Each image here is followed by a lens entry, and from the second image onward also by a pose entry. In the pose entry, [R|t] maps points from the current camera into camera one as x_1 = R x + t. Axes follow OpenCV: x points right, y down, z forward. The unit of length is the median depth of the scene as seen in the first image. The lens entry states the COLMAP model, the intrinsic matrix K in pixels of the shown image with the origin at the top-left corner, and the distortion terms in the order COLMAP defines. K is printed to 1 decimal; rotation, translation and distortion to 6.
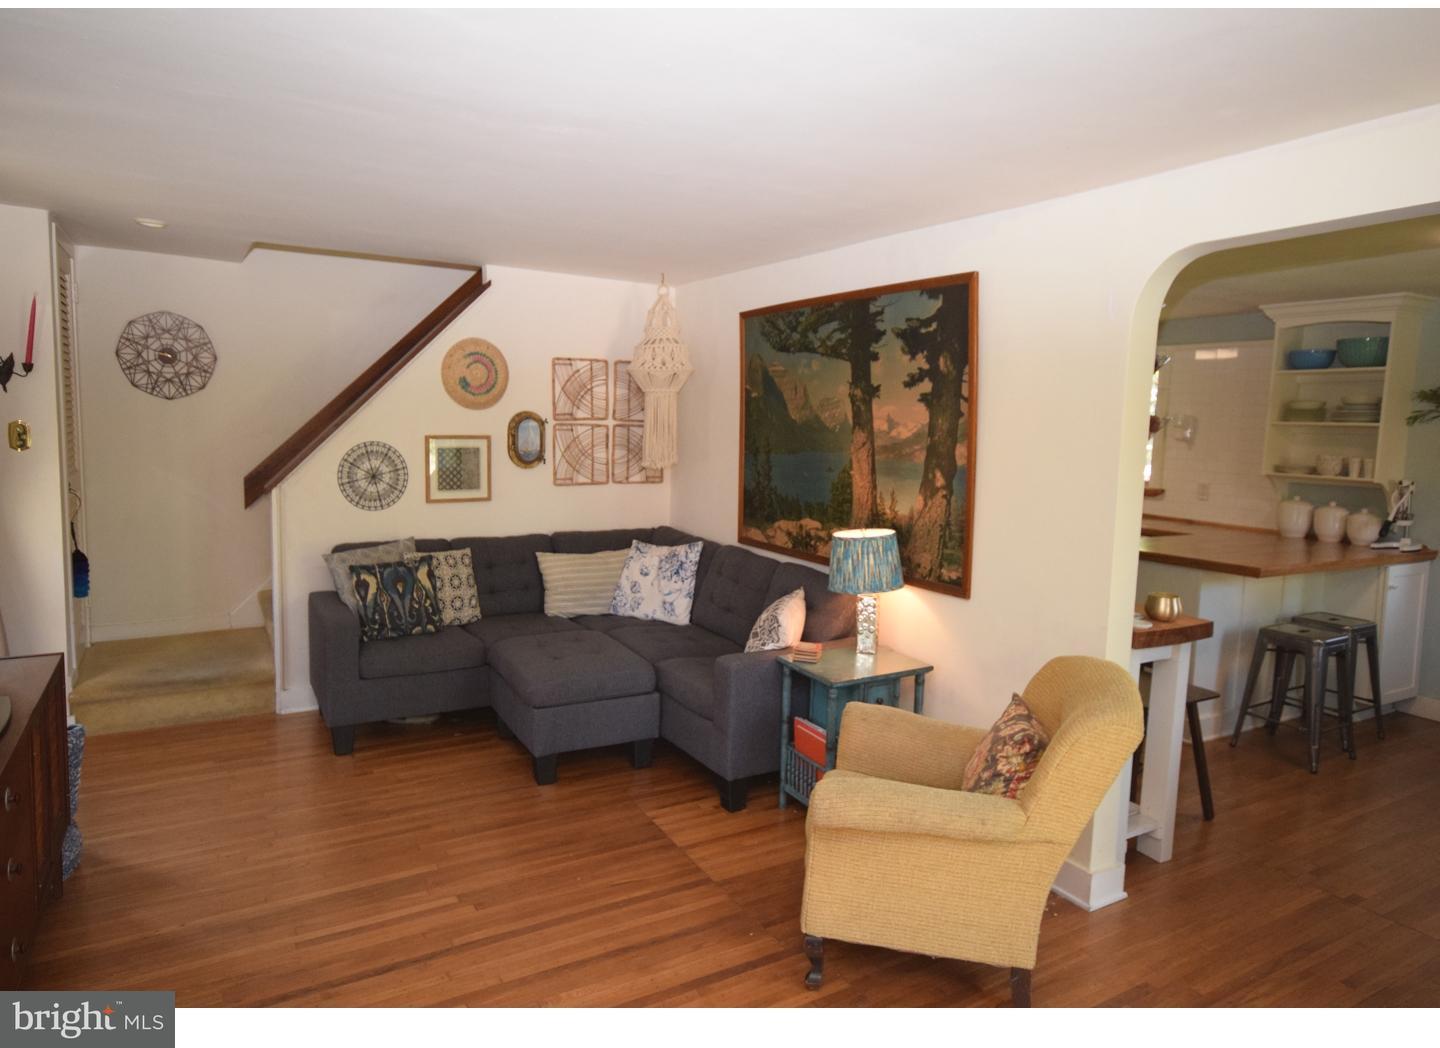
lens RADIAL K [[879.1, 0, 720.4], [0, 879.1, 509.2], [0, 0, 1]] dist [0.000756, 0.000220]
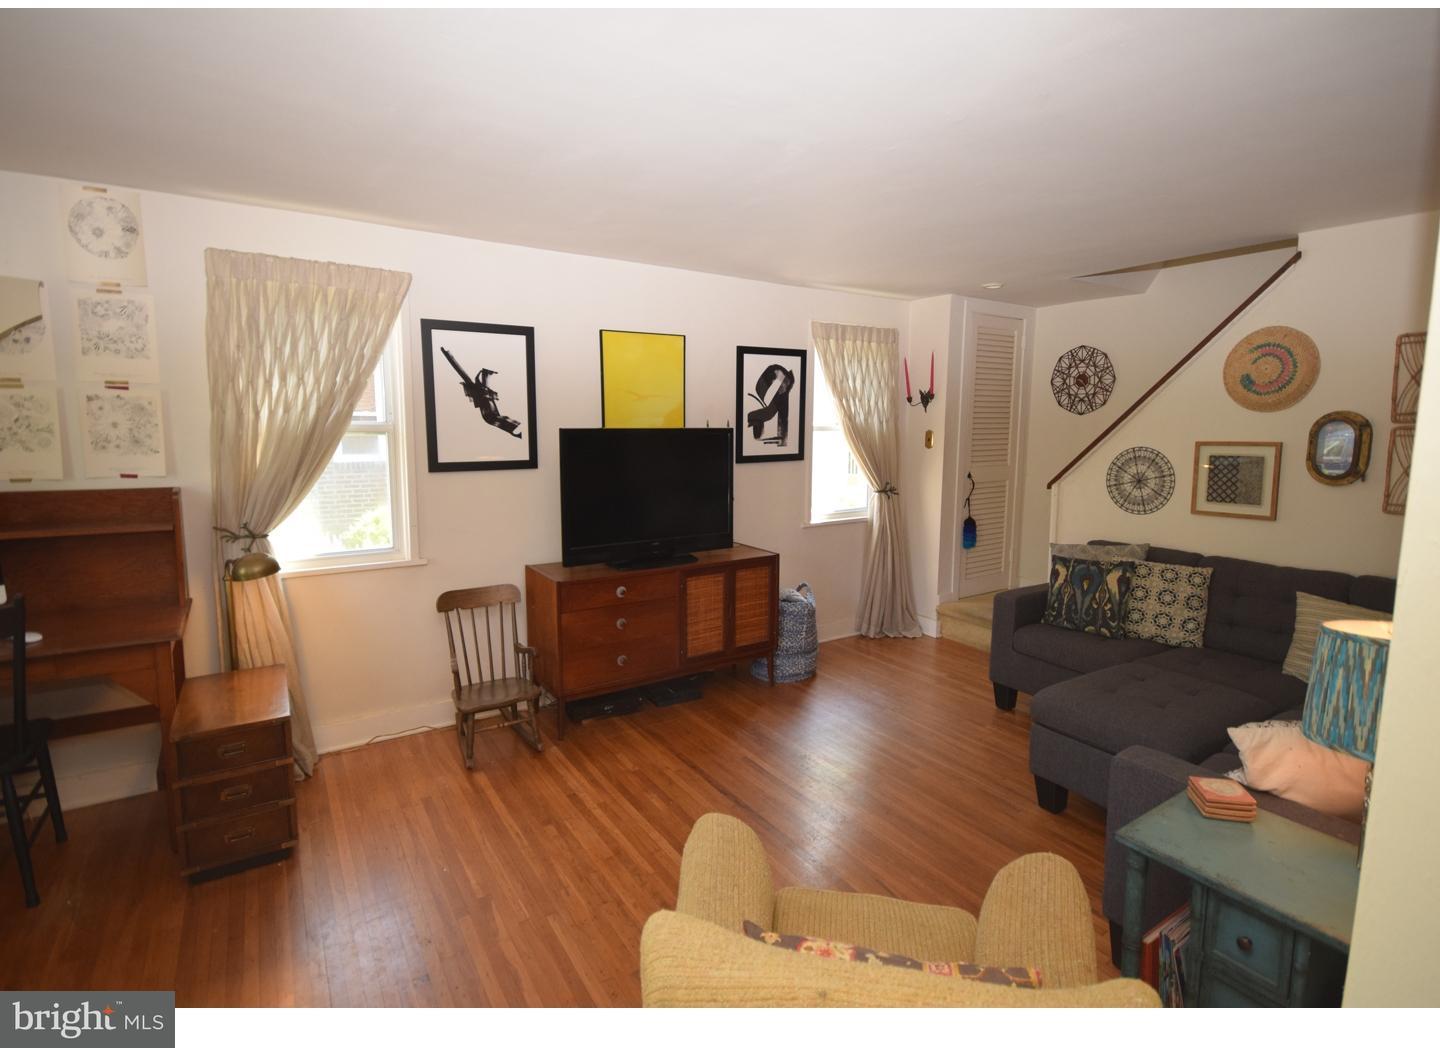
lens RADIAL K [[718.1, 0, 762.0], [0, 718.1, 518.1], [0, 0, 1]] dist [-0.000018, -0.000005]
pose [[0.063411, 0.100653, -0.992899, 0.401039], [-0.108451, 0.989704, 0.093403, -0.024183], [0.992077, 0.101758, 0.073674, 0.488747]]
